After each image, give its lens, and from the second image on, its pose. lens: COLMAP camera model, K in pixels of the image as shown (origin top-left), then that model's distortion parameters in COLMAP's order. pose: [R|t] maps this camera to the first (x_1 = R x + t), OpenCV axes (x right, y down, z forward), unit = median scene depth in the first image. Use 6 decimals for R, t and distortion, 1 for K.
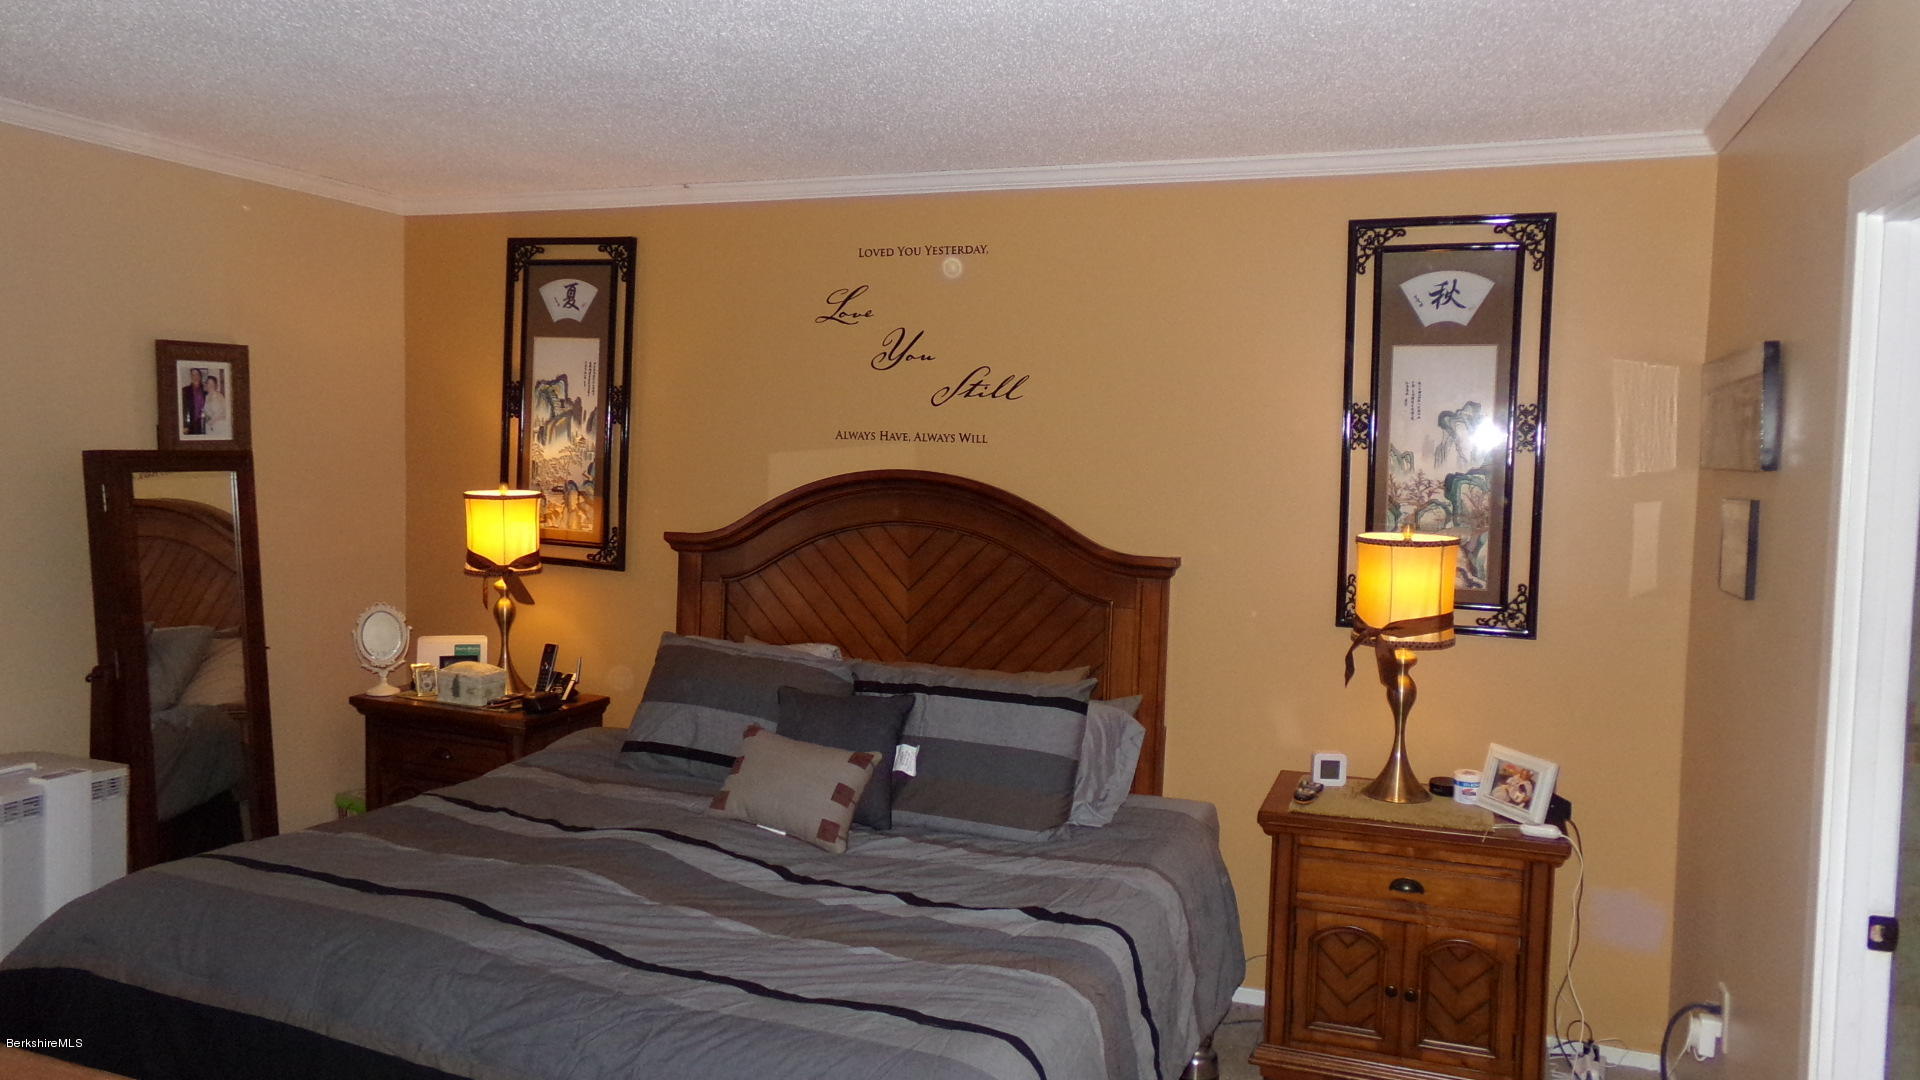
lens RADIAL K [[1348.9, 0, 965.4], [0, 1348.9, 543.7], [0, 0, 1]] dist [0.022410, 0.004229]
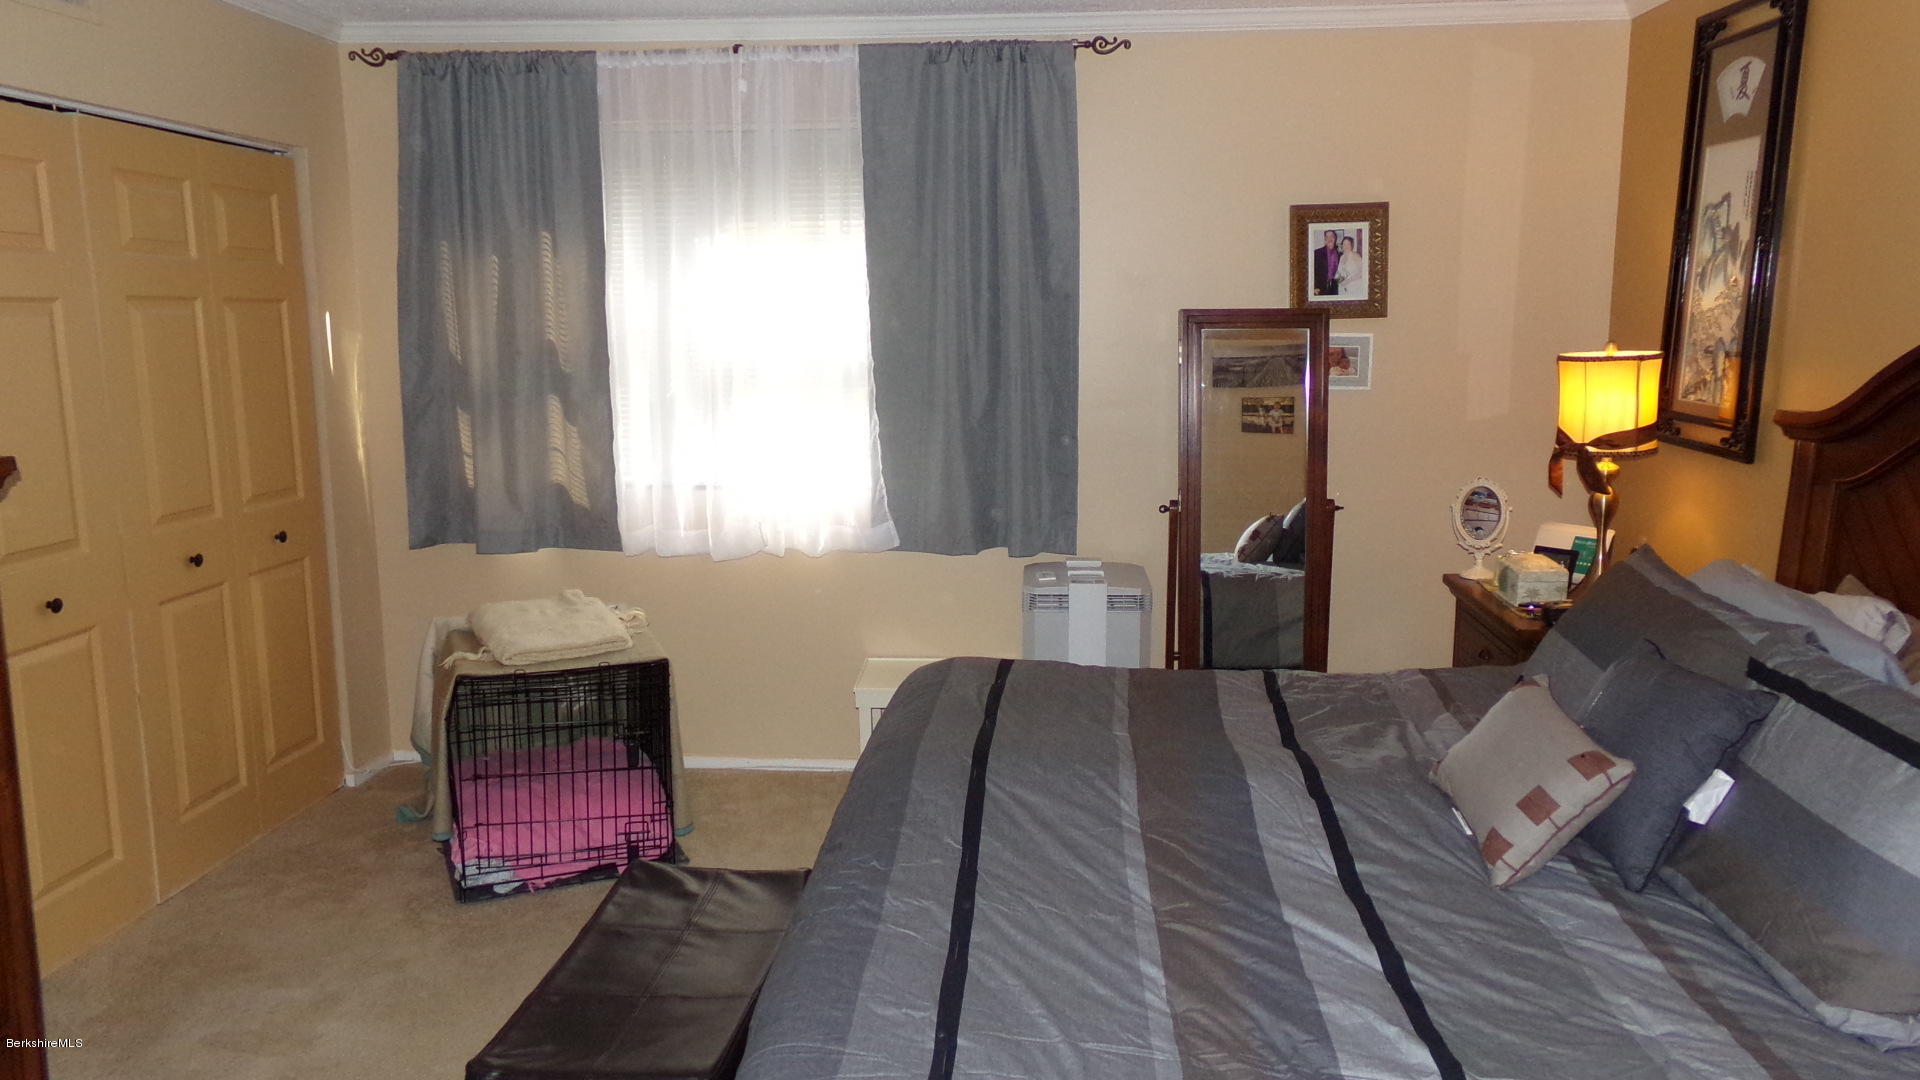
lens RADIAL K [[1348.9, 0, 963.9], [0, 1348.9, 525.2], [0, 0, 1]] dist [0.022410, 0.004229]
pose [[0.294546, 0.121451, -0.947889, 0.319639], [-0.051321, 0.992470, 0.111216, -0.006499], [0.954258, 0.015888, 0.298561, 0.396701]]
